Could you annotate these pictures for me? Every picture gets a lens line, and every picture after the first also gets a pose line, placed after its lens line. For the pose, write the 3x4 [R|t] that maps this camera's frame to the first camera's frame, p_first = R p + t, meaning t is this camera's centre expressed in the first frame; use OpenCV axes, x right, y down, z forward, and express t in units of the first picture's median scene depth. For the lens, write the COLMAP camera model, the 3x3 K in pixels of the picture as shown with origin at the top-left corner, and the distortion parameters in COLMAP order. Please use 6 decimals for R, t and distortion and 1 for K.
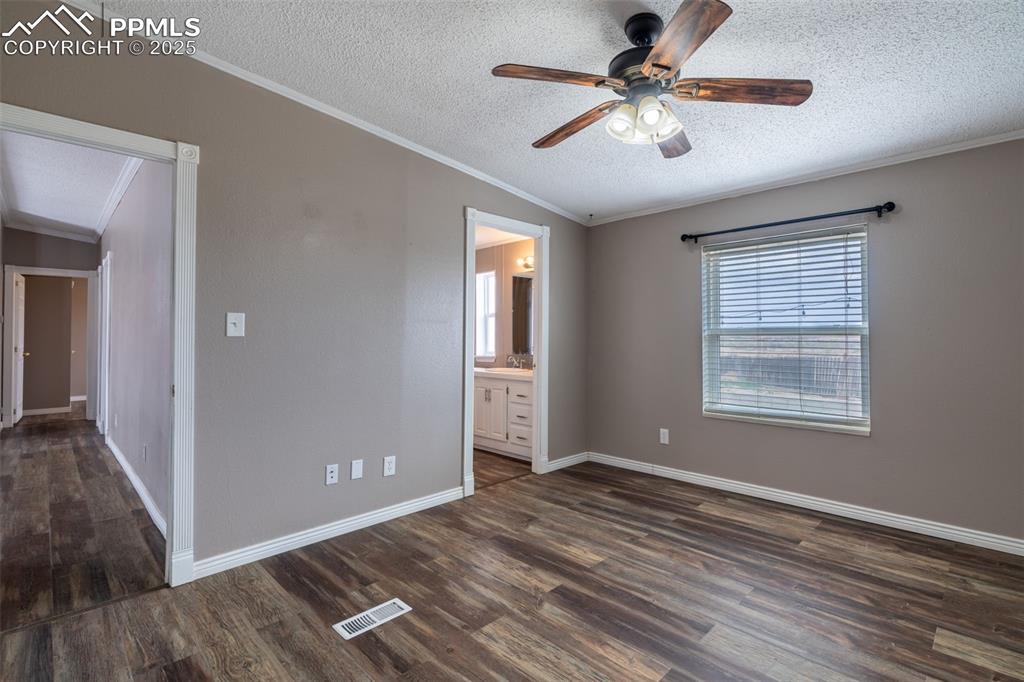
lens RADIAL K [[478.1, 0, 565.0], [0, 478.1, 327.1], [0, 0, 1]] dist [0.003416, -0.000144]
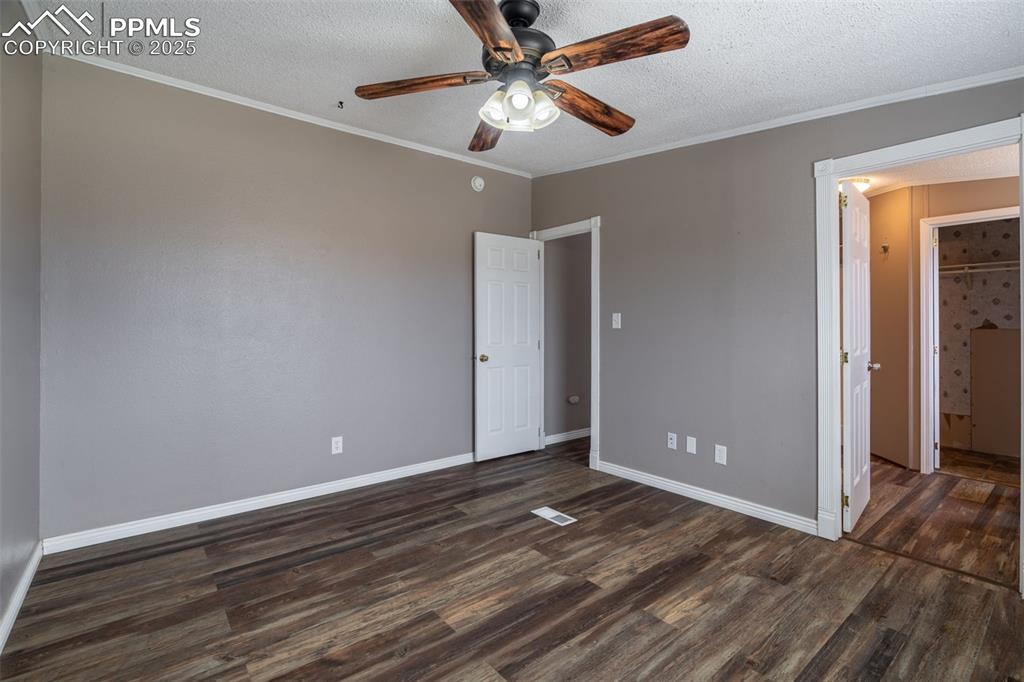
lens RADIAL K [[472.5, 0, 517.9], [0, 472.5, 328.8], [0, 0, 1]] dist [-0.007930, 0.002968]
pose [[-0.144600, 0.001574, -0.989489, 0.880648], [0.017240, 0.999851, -0.000929, 0.017054], [0.989340, -0.017193, -0.144606, 0.910165]]
